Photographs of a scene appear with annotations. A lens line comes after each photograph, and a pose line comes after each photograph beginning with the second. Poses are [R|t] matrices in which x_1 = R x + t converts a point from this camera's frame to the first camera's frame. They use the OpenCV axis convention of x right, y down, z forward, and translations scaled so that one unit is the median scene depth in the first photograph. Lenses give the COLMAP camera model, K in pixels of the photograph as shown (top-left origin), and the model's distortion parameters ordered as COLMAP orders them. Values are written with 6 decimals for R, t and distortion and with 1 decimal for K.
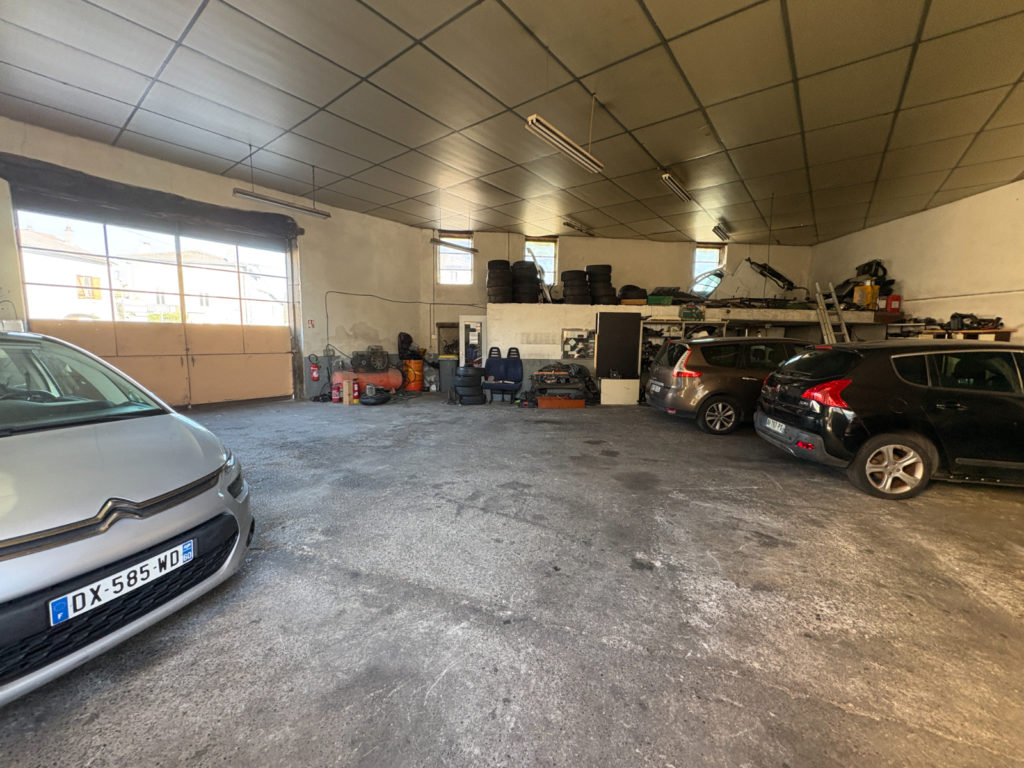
lens RADIAL K [[411.3, 0, 513.2], [0, 411.3, 387.8], [0, 0, 1]] dist [-0.011301, -0.000004]
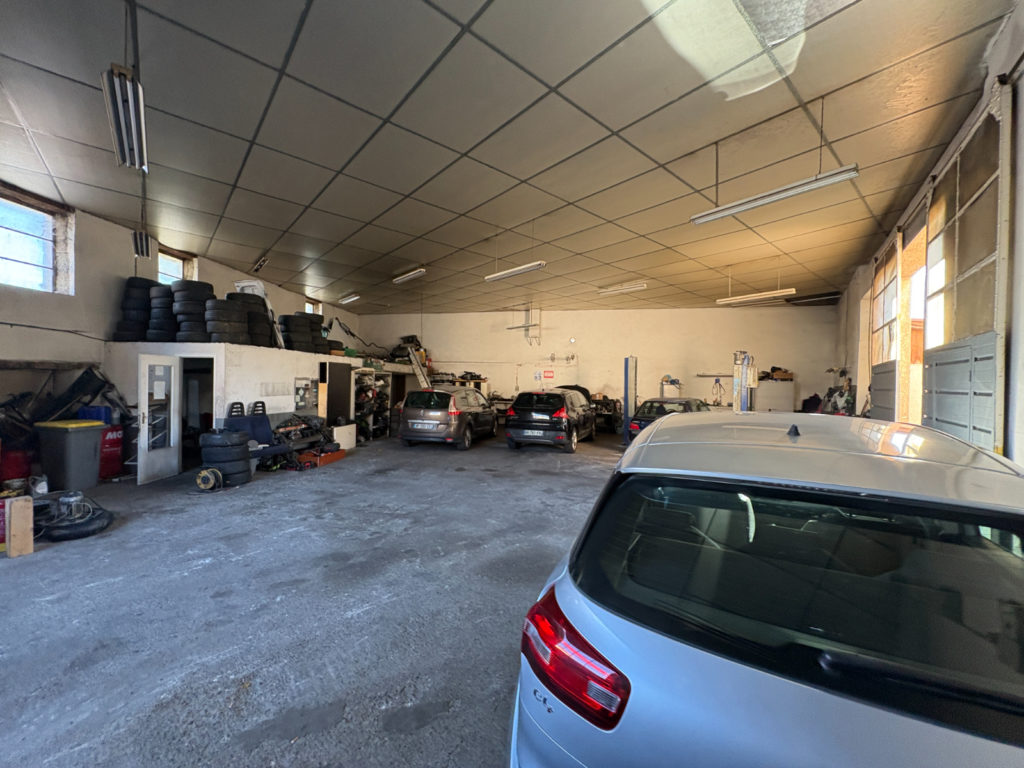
lens RADIAL K [[411.3, 0, 511.7], [0, 411.3, 383.4], [0, 0, 1]] dist [-0.011301, -0.000004]
pose [[0.174338, -0.010915, 0.984625, -0.707683], [0.105929, 0.994344, -0.007733, -0.075547], [-0.978971, 0.105649, 0.174508, 0.387268]]
